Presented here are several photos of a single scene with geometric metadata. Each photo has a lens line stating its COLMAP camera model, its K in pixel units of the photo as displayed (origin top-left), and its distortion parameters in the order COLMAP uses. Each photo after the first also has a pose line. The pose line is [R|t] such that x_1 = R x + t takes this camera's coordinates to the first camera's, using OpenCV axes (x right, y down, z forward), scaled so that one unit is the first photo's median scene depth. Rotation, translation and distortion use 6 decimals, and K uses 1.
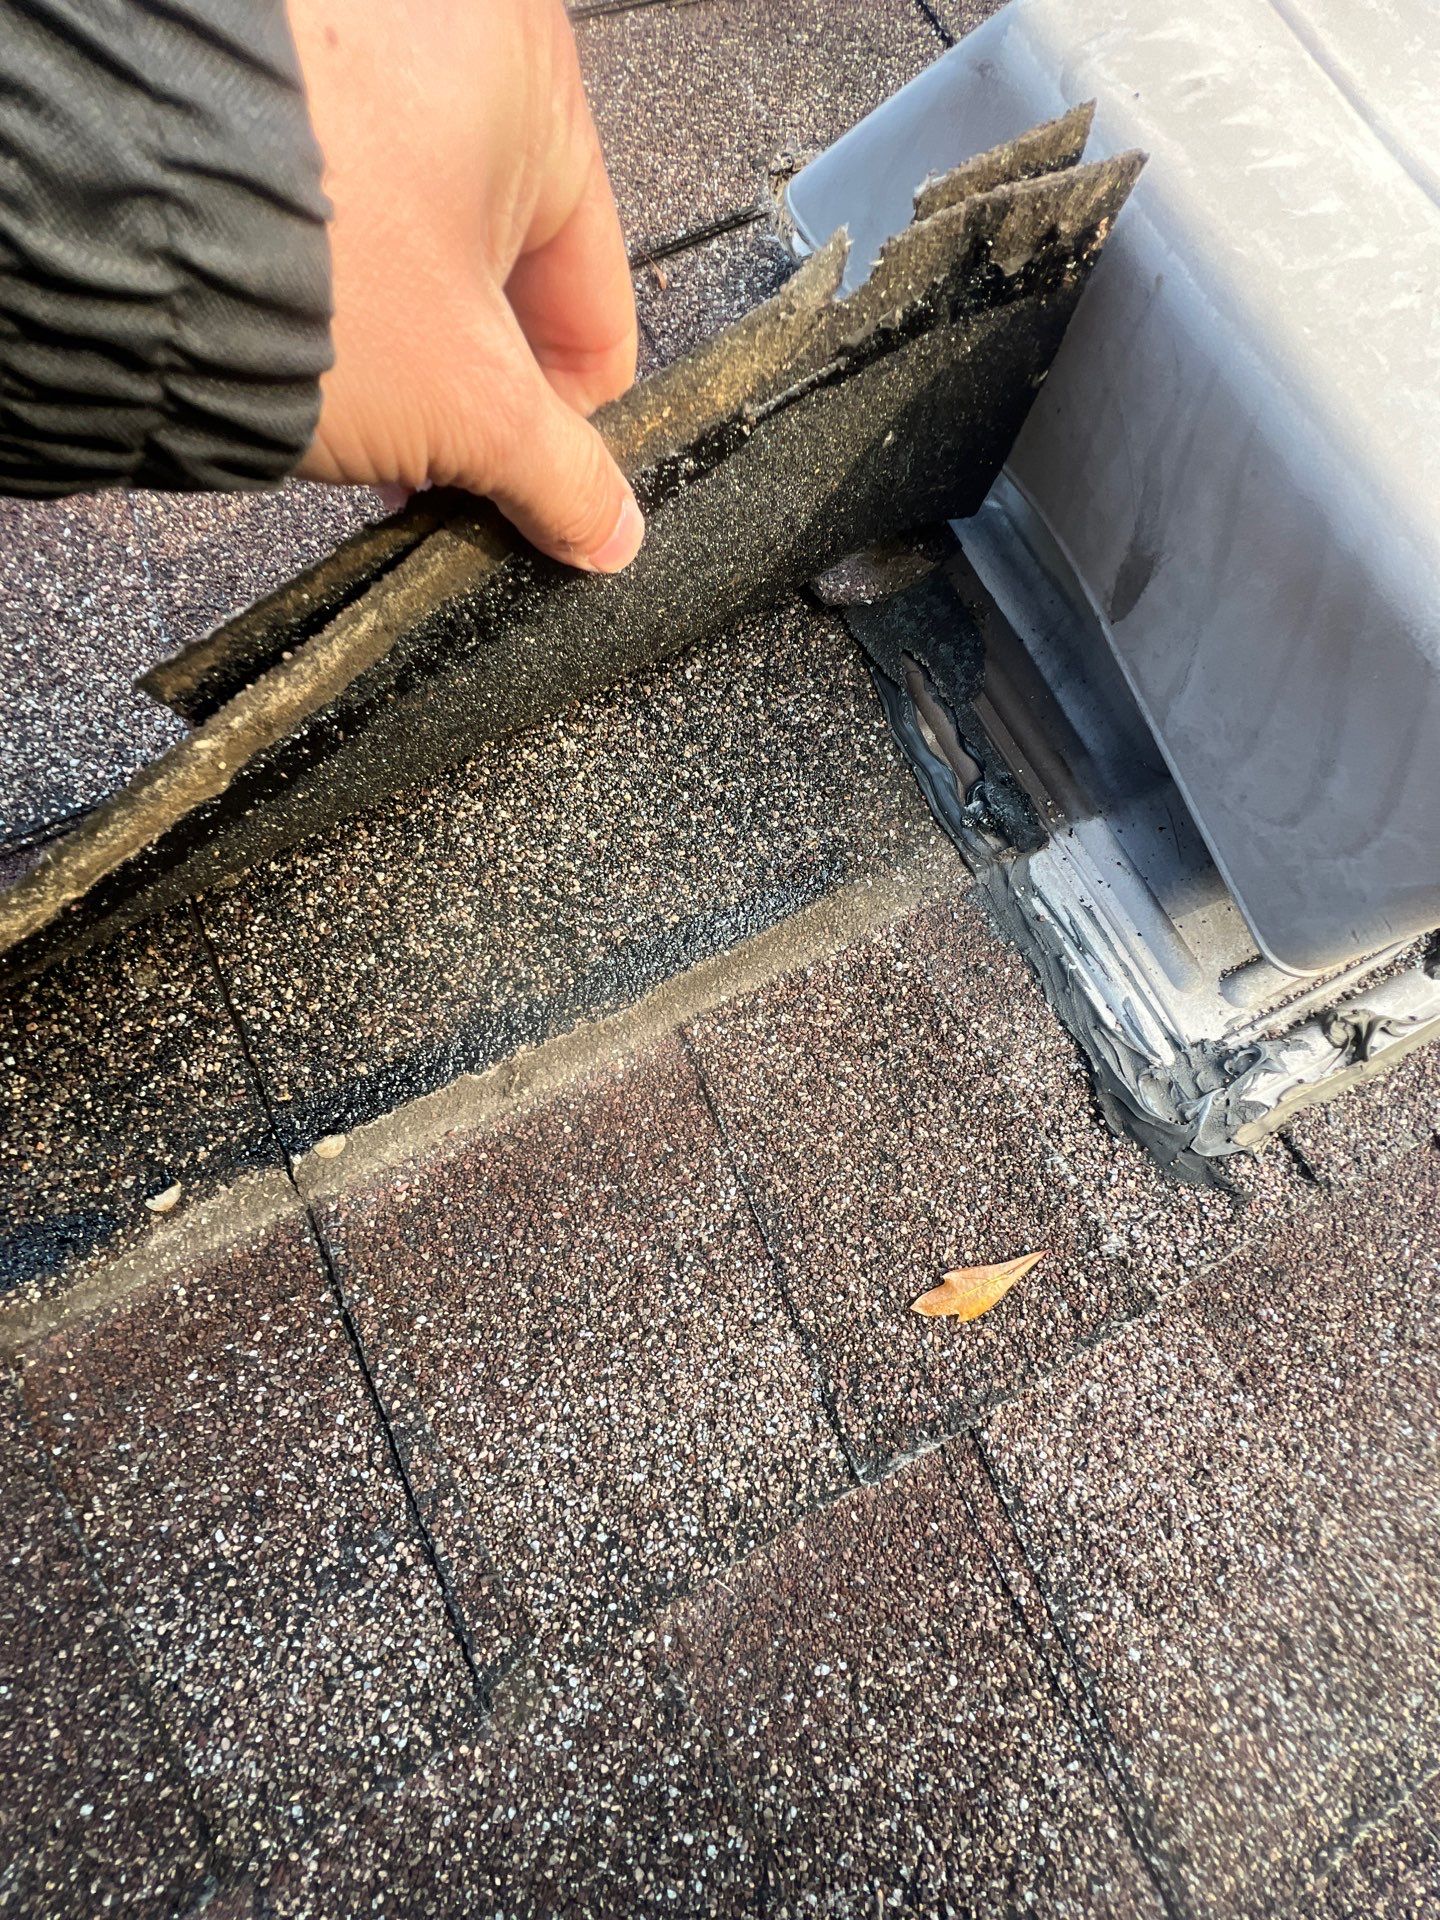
lens RADIAL K [[755.2, 0, 725.9], [0, 755.2, 954.2], [0, 0, 1]] dist [-0.009039, 0.003937]
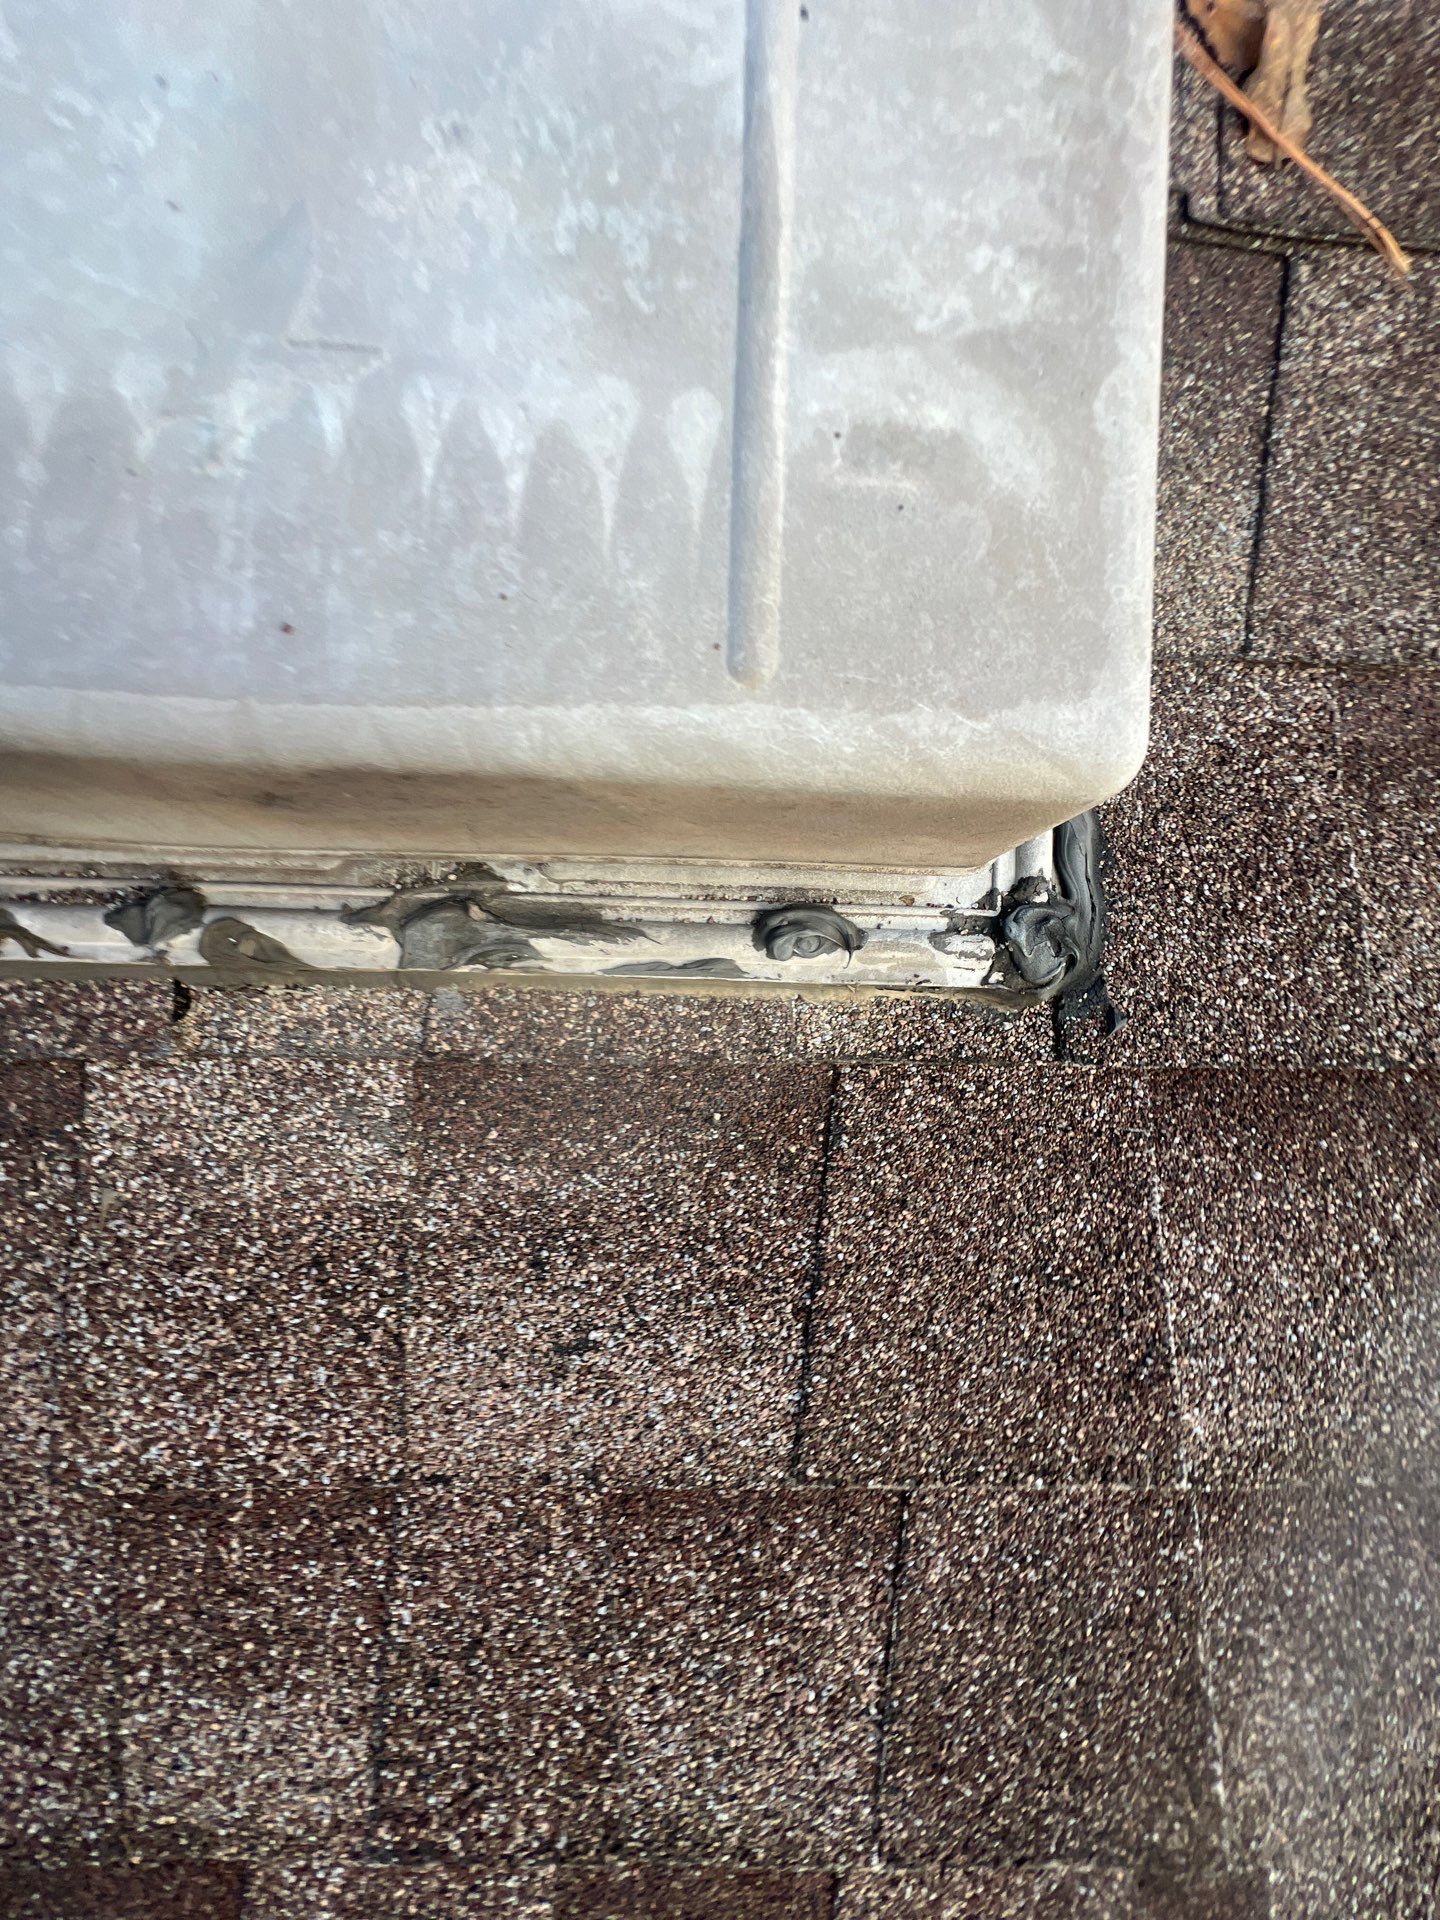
lens RADIAL K [[755.2, 0, 725.9], [0, 755.2, 954.2], [0, 0, 1]] dist [-0.009039, 0.003937]
pose [[0.883880, 0.466913, -0.027360, 1.797141], [-0.450877, 0.866156, 0.215600, -0.510019], [0.124365, -0.178228, 0.976098, 0.225058]]
